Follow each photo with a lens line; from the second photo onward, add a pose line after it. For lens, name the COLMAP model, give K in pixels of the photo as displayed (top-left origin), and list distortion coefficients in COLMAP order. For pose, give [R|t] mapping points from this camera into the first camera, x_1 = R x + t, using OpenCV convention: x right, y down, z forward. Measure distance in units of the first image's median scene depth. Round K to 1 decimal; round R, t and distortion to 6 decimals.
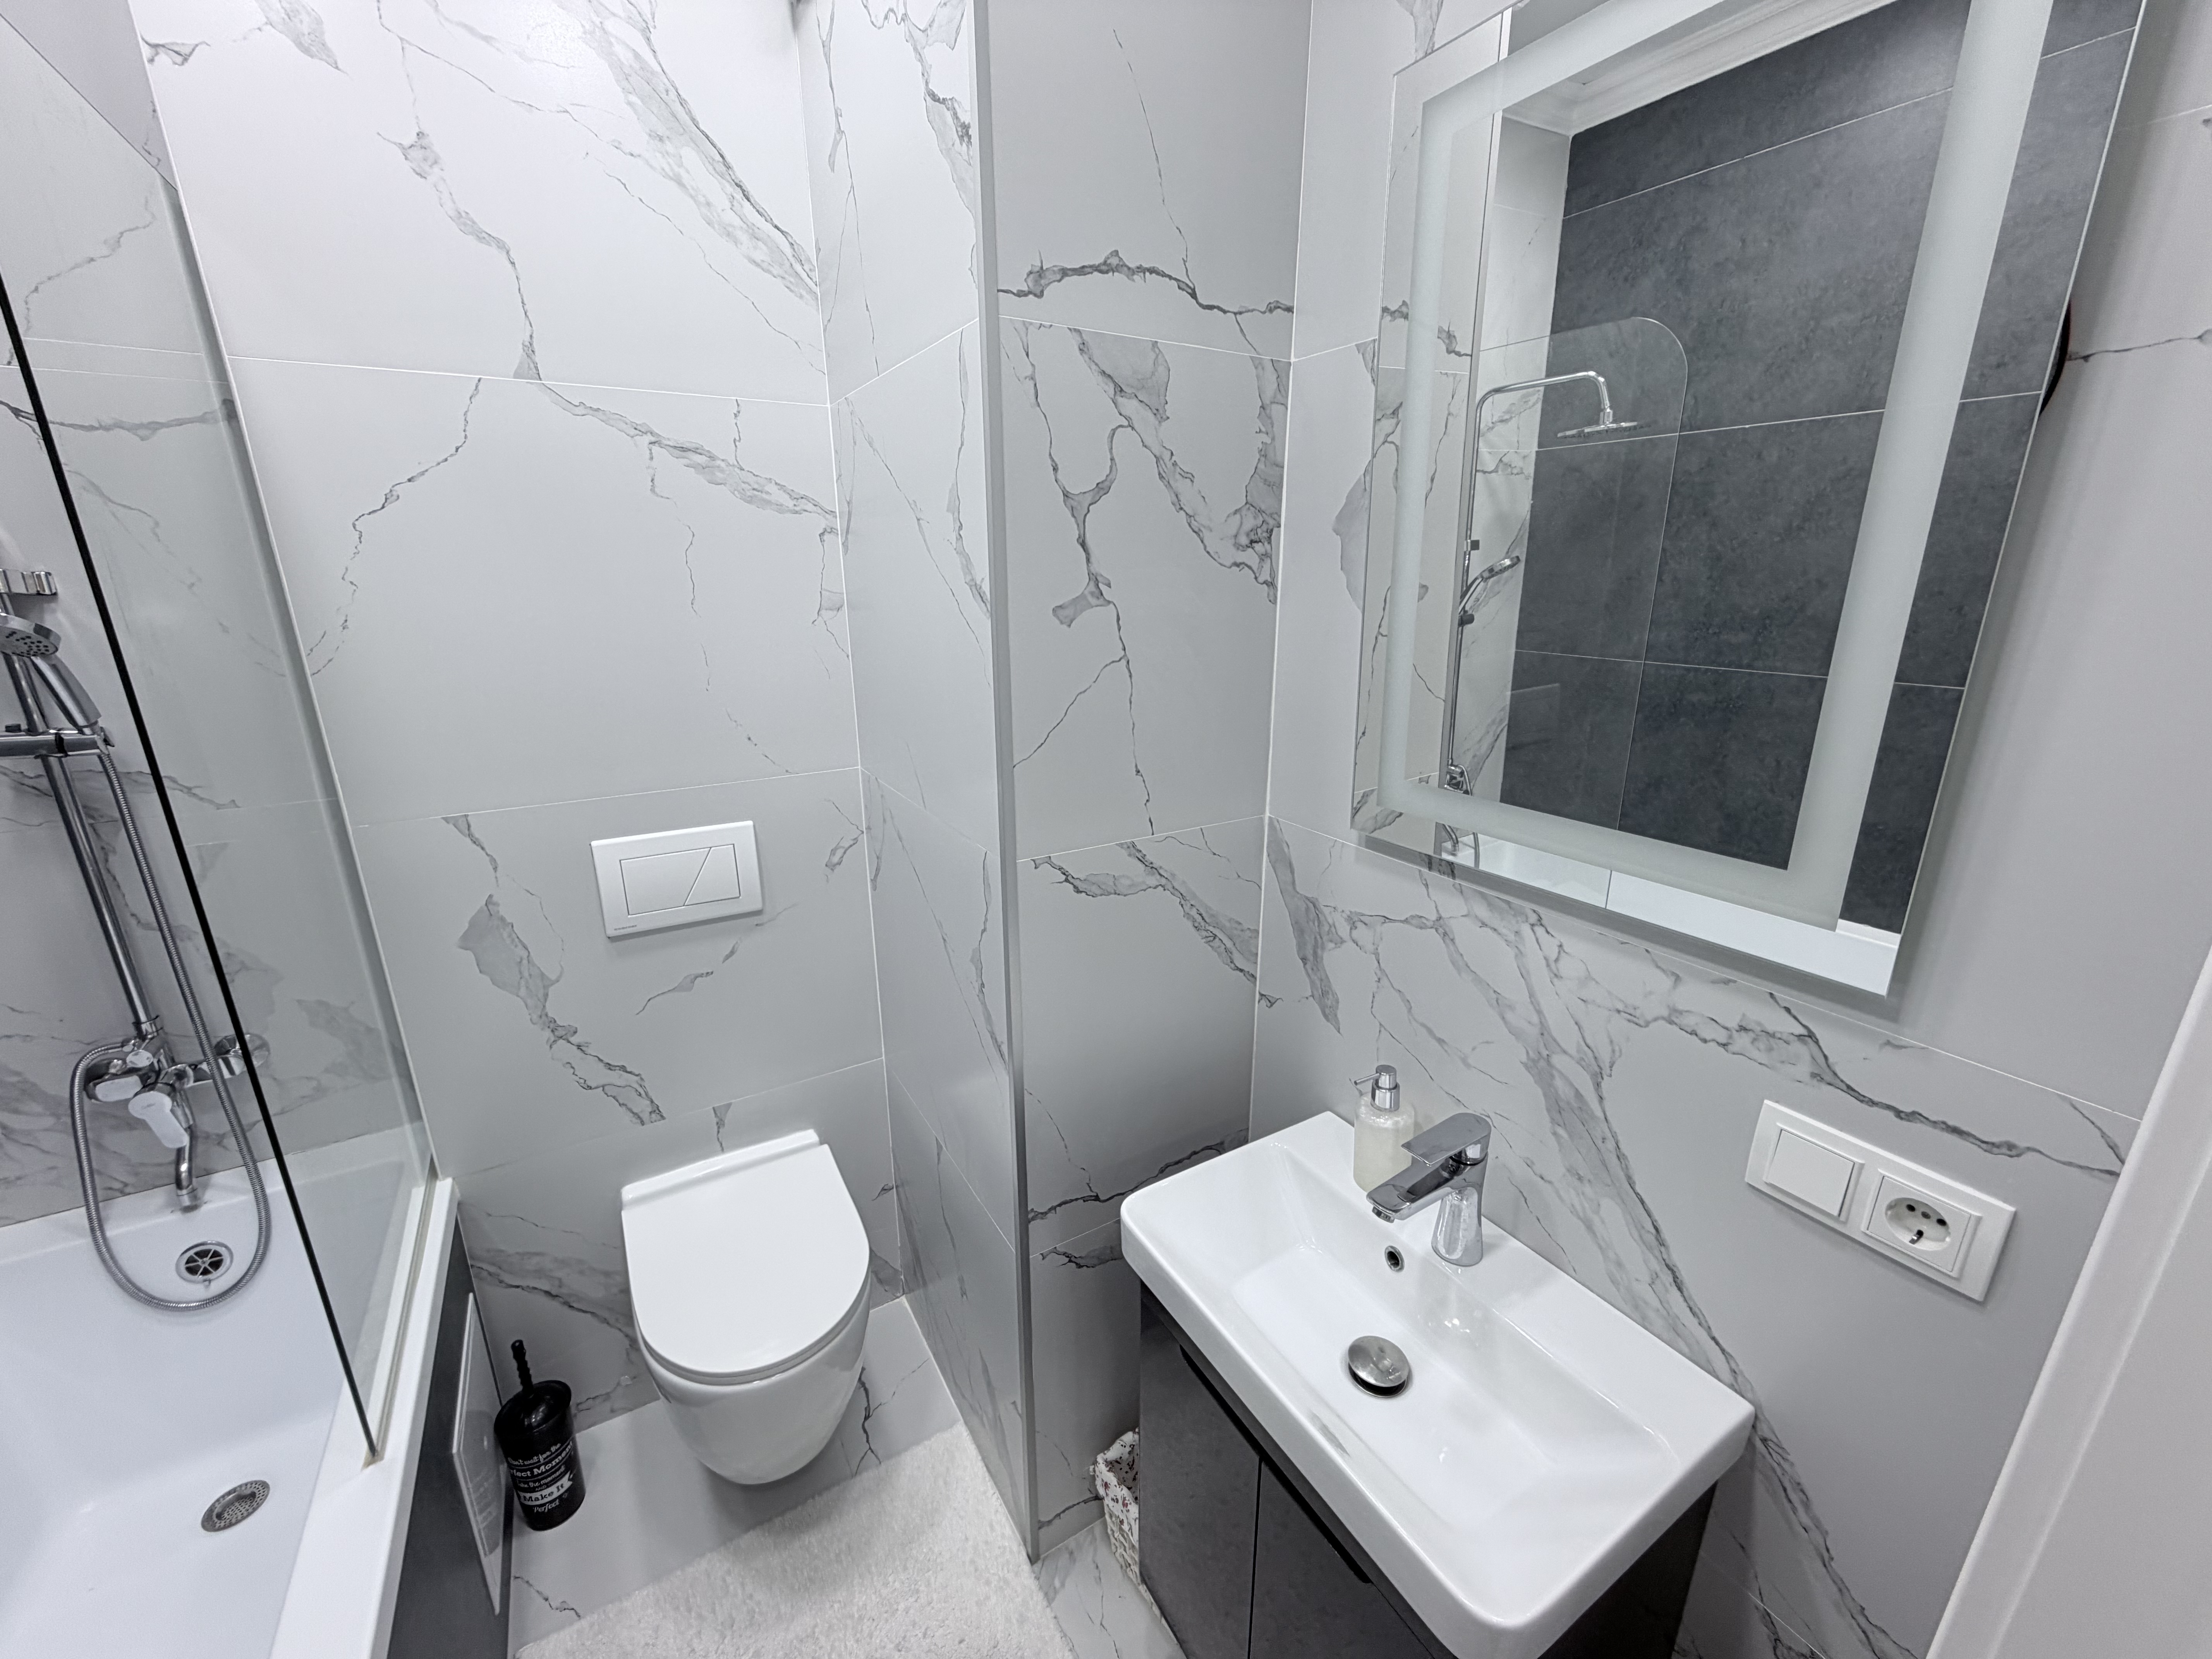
lens RADIAL K [[881.2, 0, 1102.8], [0, 881.2, 829.5], [0, 0, 1]] dist [0.000150, -0.000374]
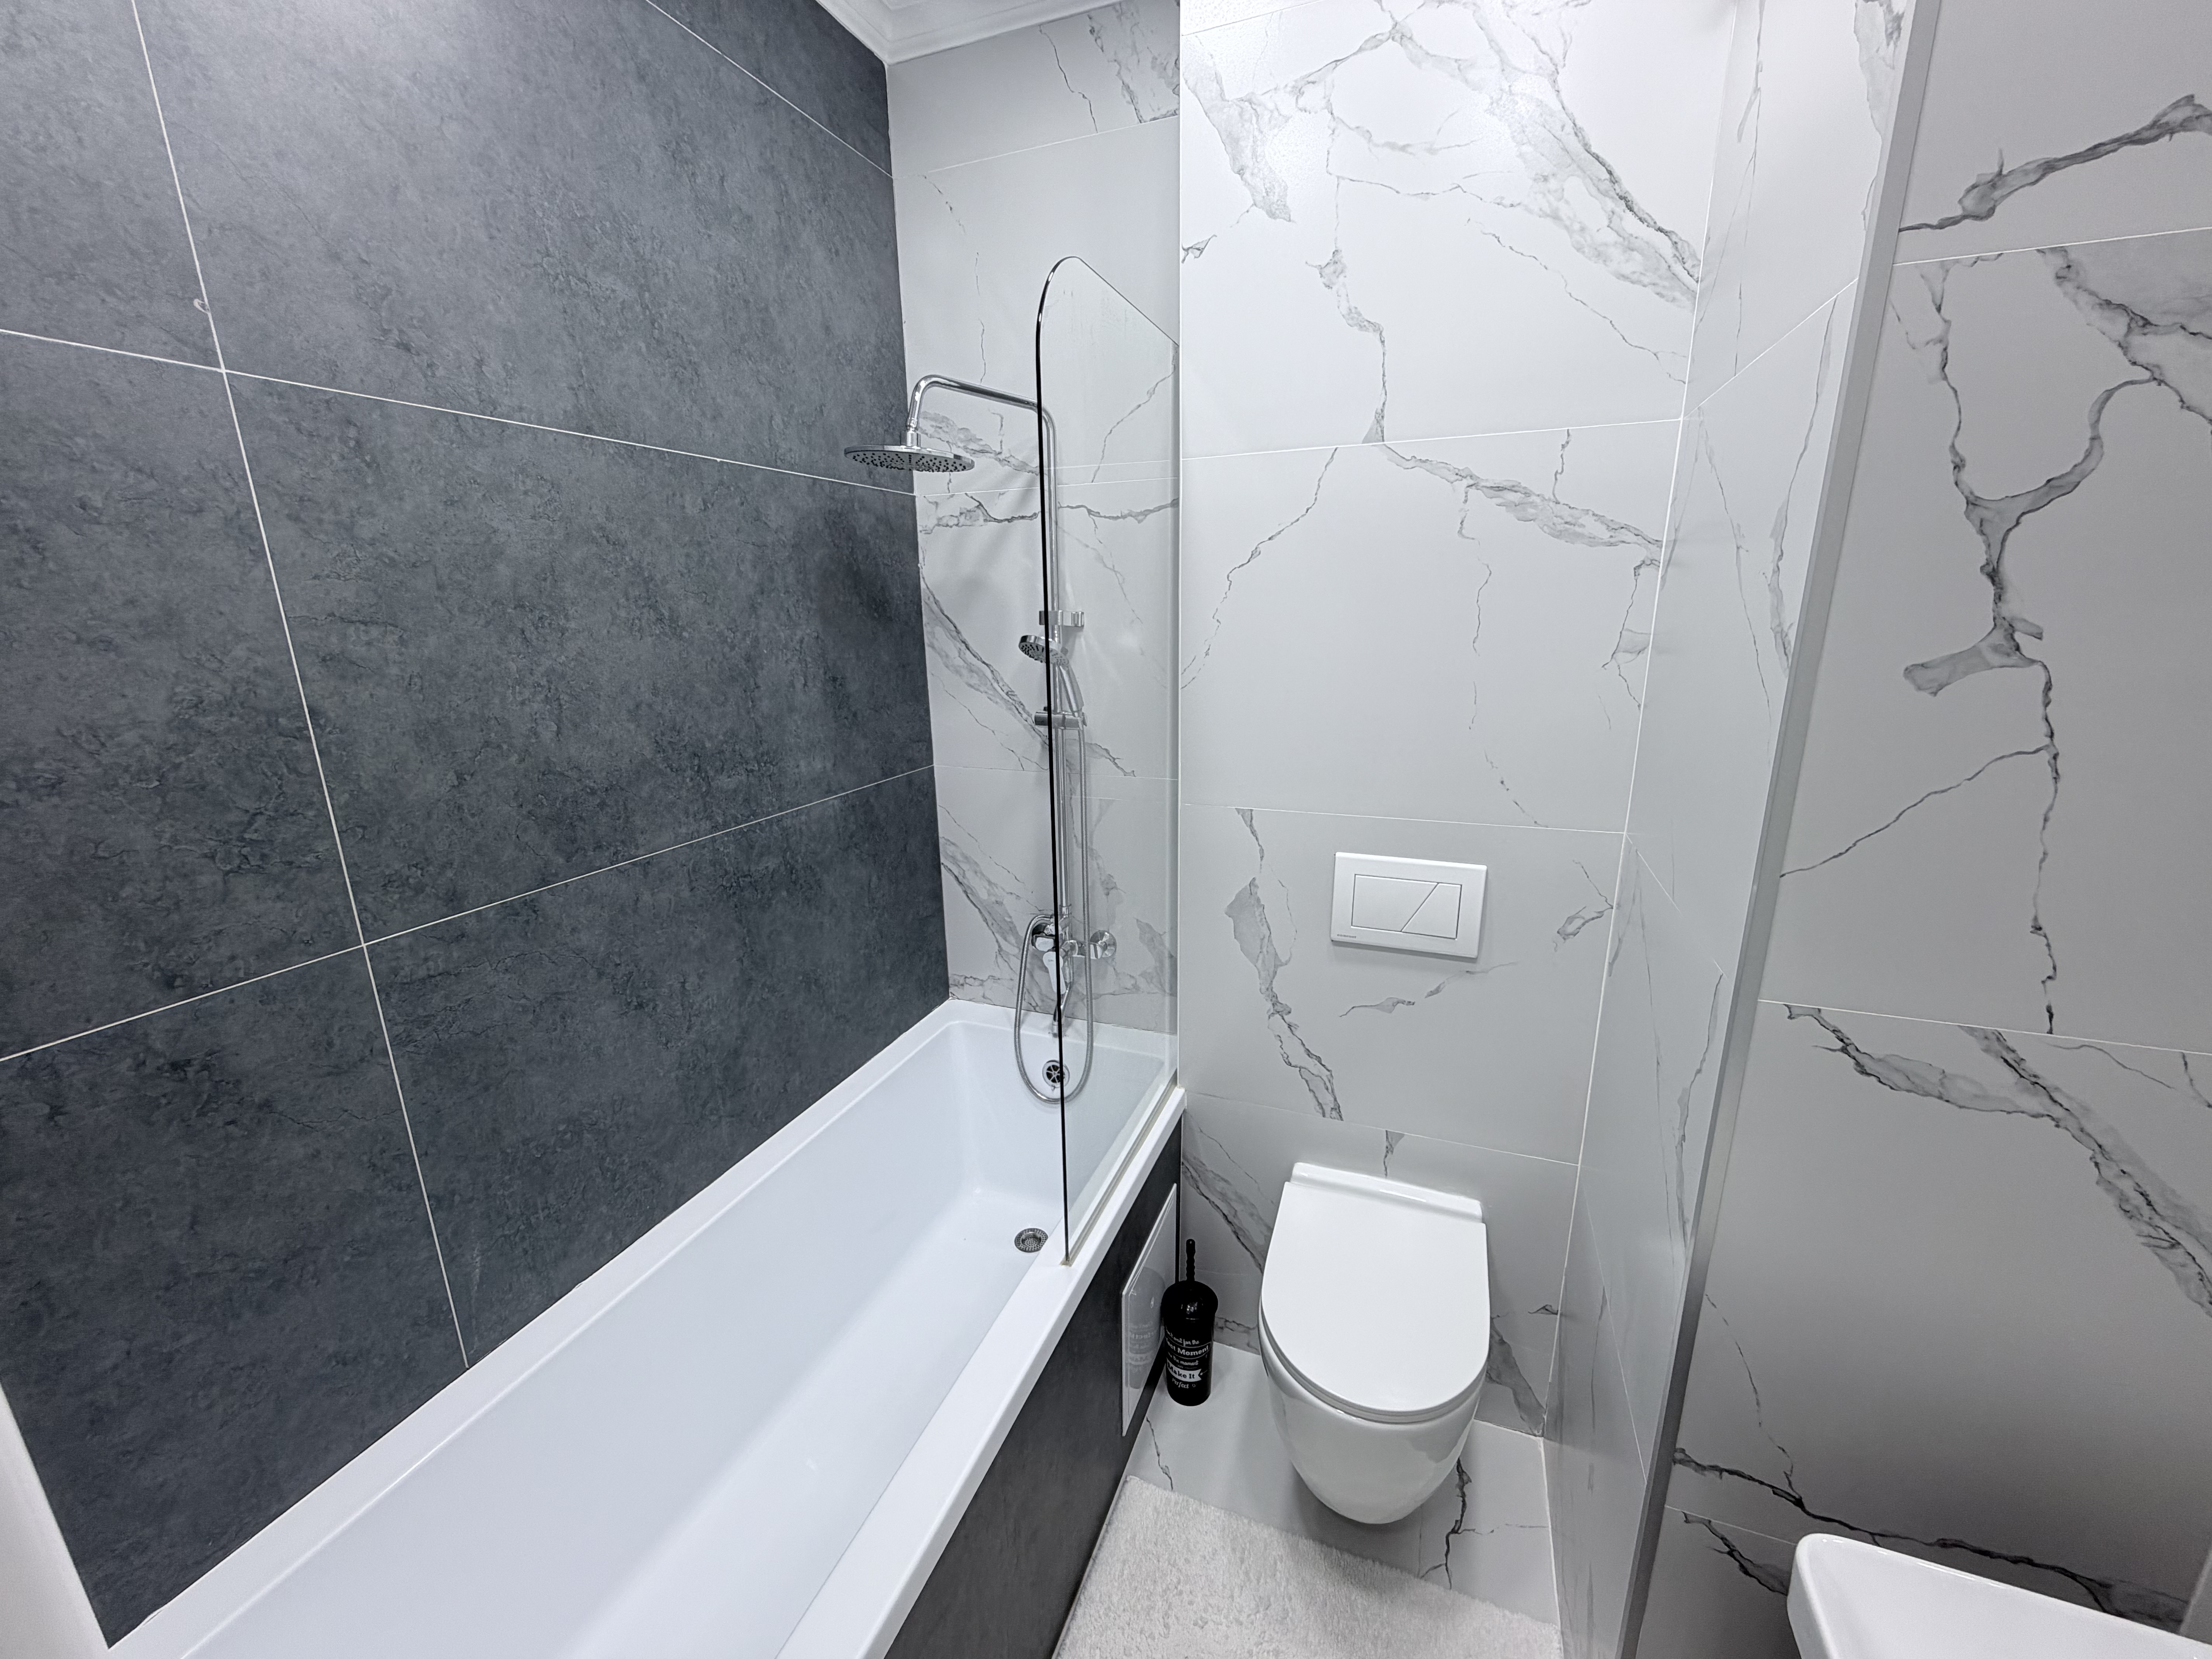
lens RADIAL K [[881.2, 0, 1104.8], [0, 881.2, 829.3], [0, 0, 1]] dist [0.000150, -0.000374]
pose [[0.610139, 0.190672, -0.769009, 0.095493], [-0.213962, 0.974200, 0.071788, -0.034340], [0.762857, 0.120738, 0.635194, 0.077352]]
